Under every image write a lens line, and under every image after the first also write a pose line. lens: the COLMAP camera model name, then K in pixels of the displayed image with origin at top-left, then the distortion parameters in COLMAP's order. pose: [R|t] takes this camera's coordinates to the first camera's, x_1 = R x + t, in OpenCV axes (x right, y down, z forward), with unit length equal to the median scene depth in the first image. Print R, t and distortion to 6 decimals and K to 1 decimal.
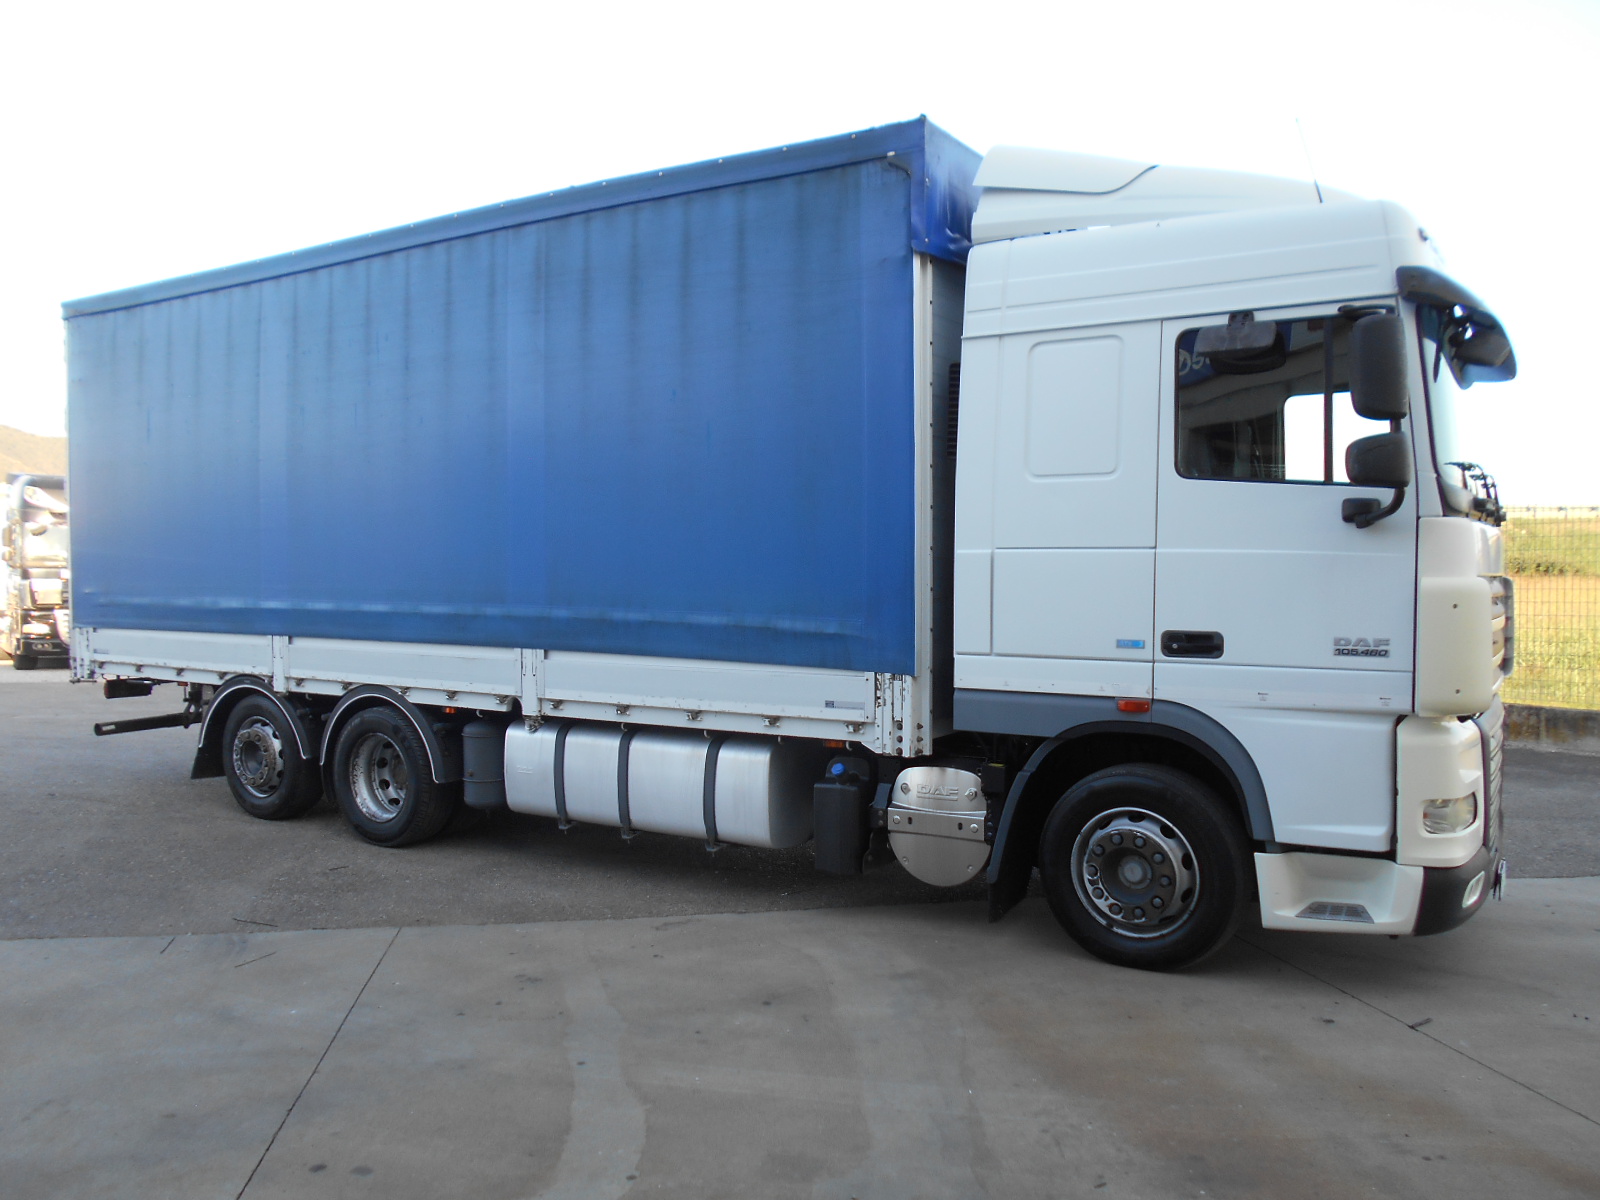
lens RADIAL K [[1216.7, 0, 800.0], [0, 1216.7, 600.0], [0, 0, 1]] dist [-0.011264, 0.006249]
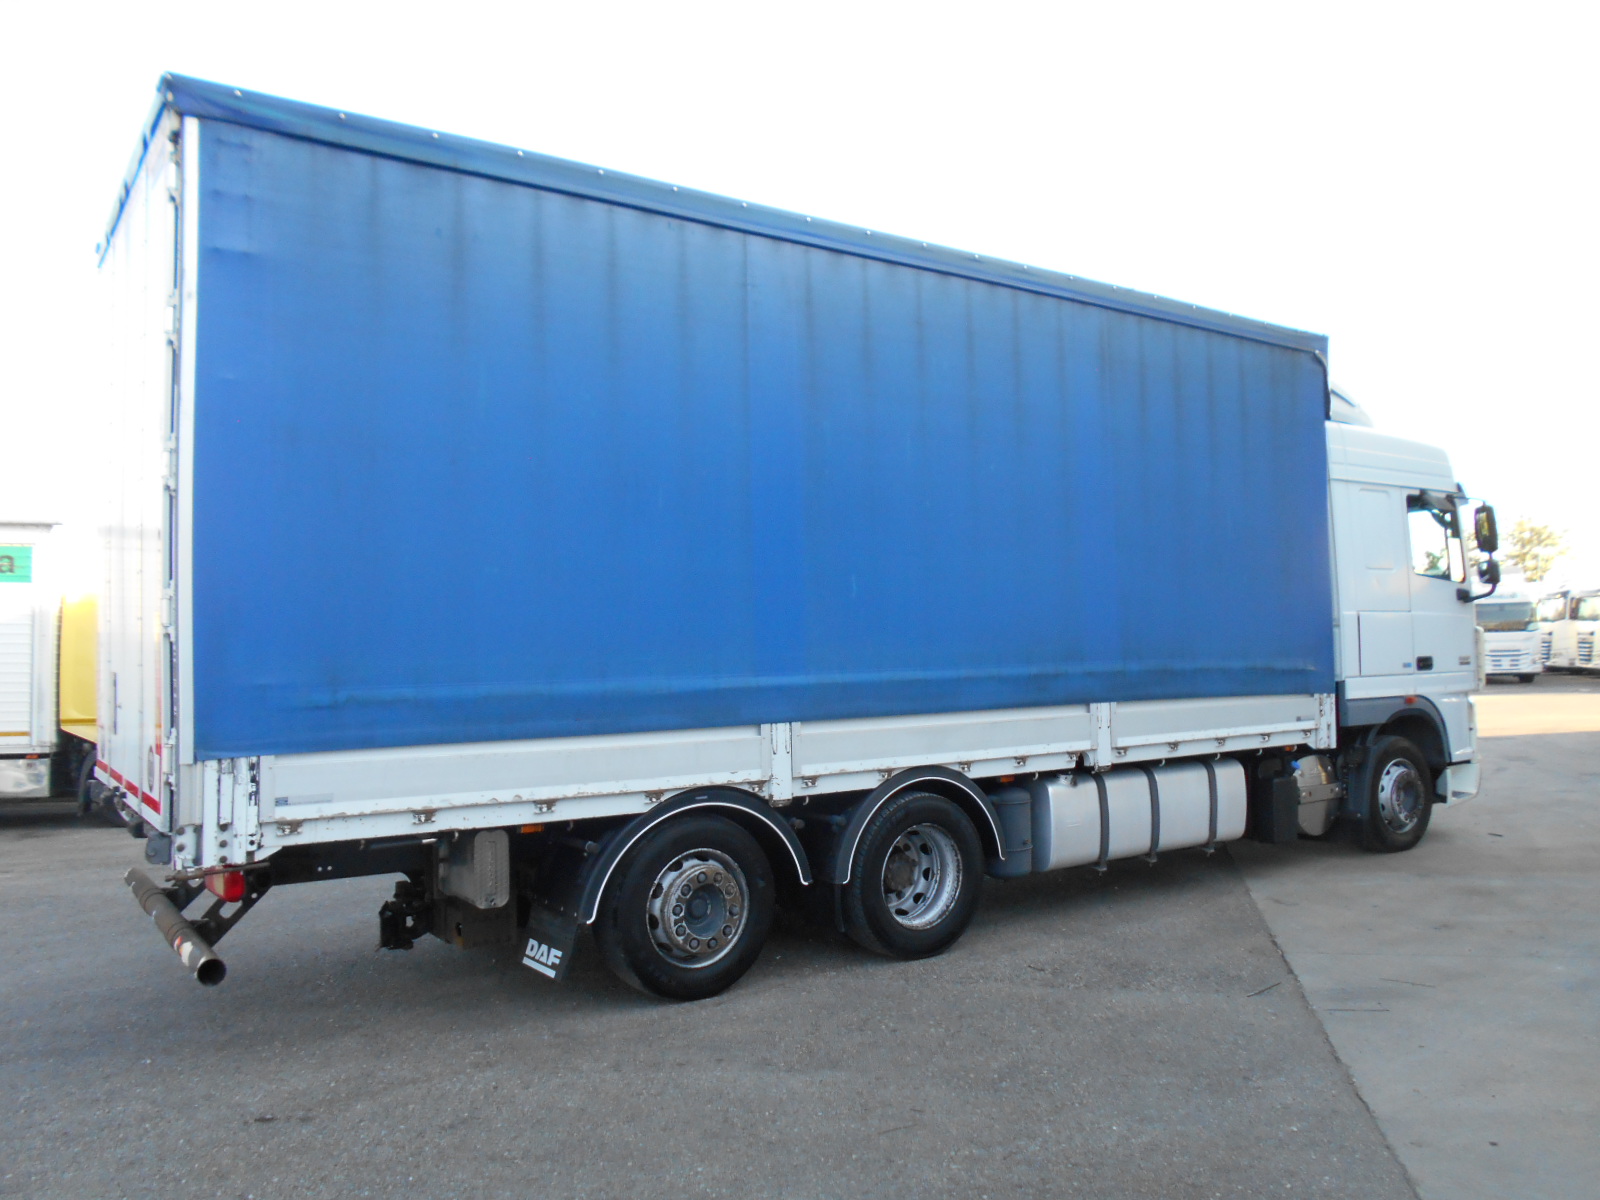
lens RADIAL K [[1216.7, 0, 800.0], [0, 1216.7, 600.0], [0, 0, 1]] dist [-0.011264, 0.006249]
pose [[0.399095, 0.016570, 0.916760, -1.302511], [0.032438, 0.998956, -0.032177, -0.023509], [-0.916335, 0.042580, 0.398141, 0.830060]]
